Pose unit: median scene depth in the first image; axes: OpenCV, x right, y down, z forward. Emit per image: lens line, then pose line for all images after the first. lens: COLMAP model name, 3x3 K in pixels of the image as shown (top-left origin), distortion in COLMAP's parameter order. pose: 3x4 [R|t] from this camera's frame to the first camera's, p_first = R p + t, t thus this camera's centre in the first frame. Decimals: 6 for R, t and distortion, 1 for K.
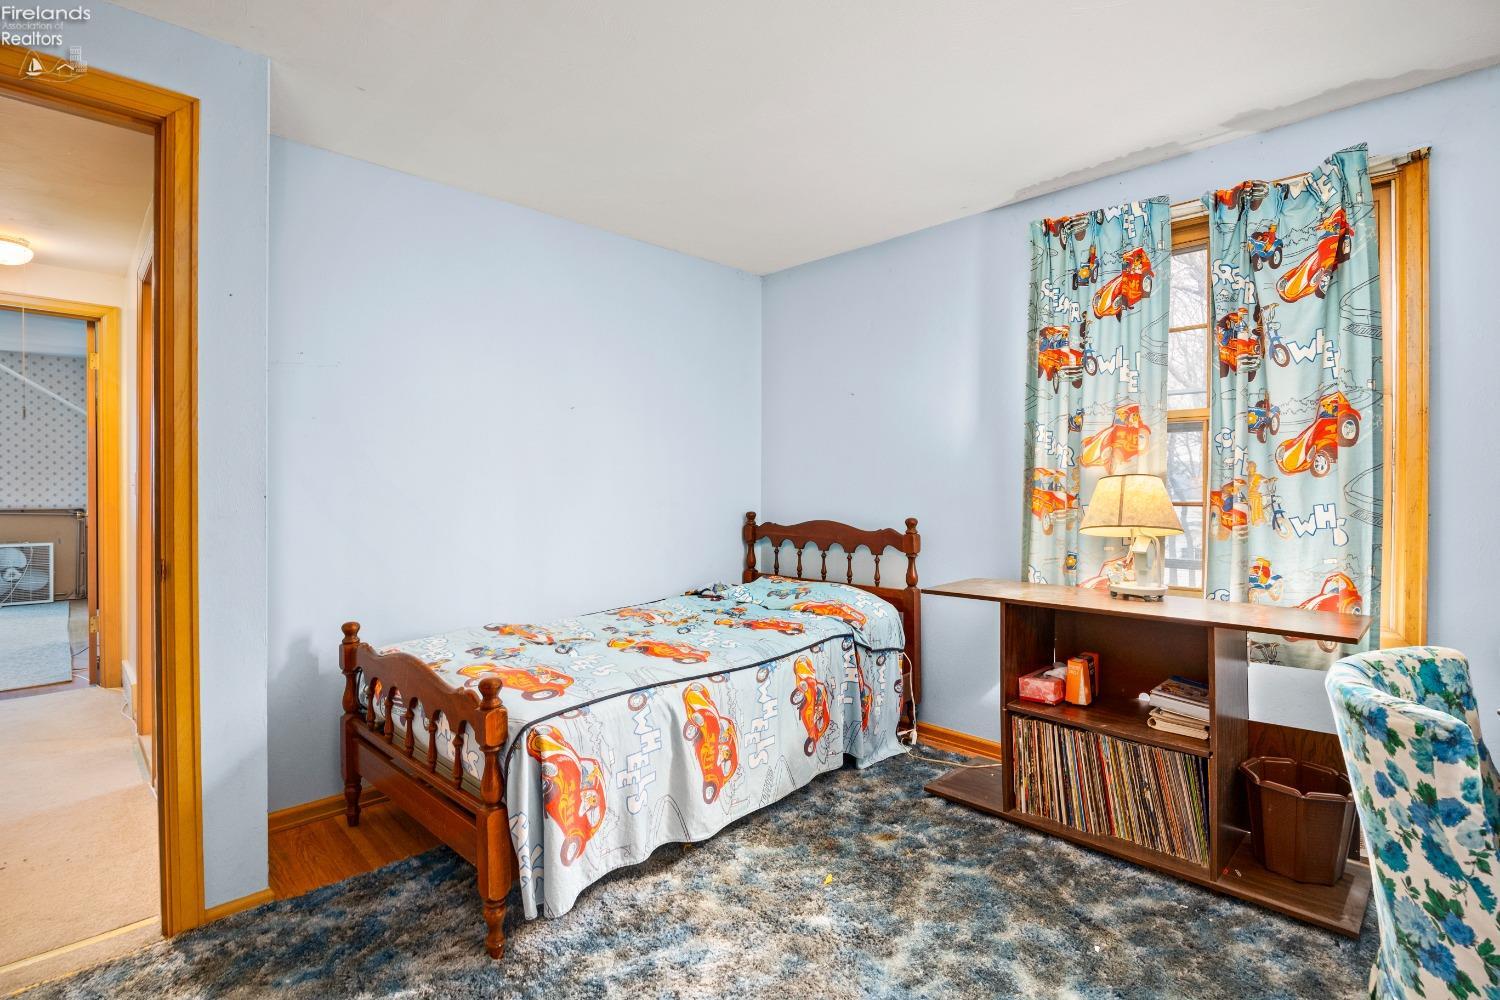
lens RADIAL K [[706.6, 0, 749.7], [0, 706.6, 492.4], [0, 0, 1]] dist [-0.014541, 0.000082]
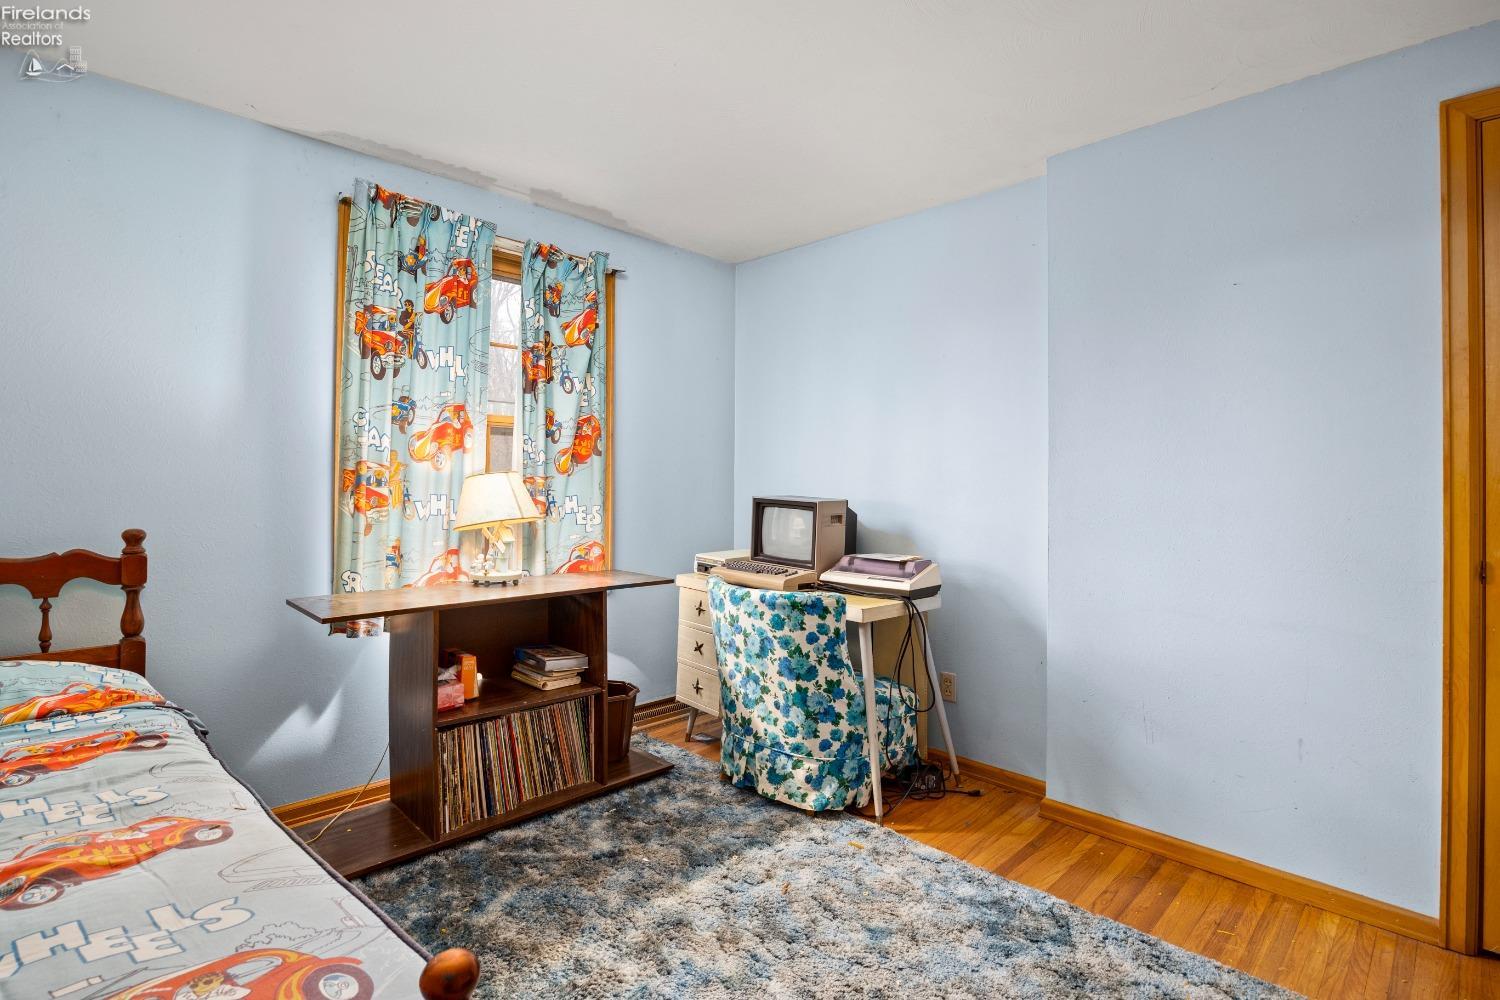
lens RADIAL K [[722.4, 0, 747.5], [0, 722.4, 476.5], [0, 0, 1]] dist [-0.016130, -0.000466]
pose [[-0.002326, 0.011422, 0.999932, -0.615409], [0.000986, 0.999934, -0.011420, -0.004818], [-0.999997, 0.000959, -0.002337, 0.656391]]
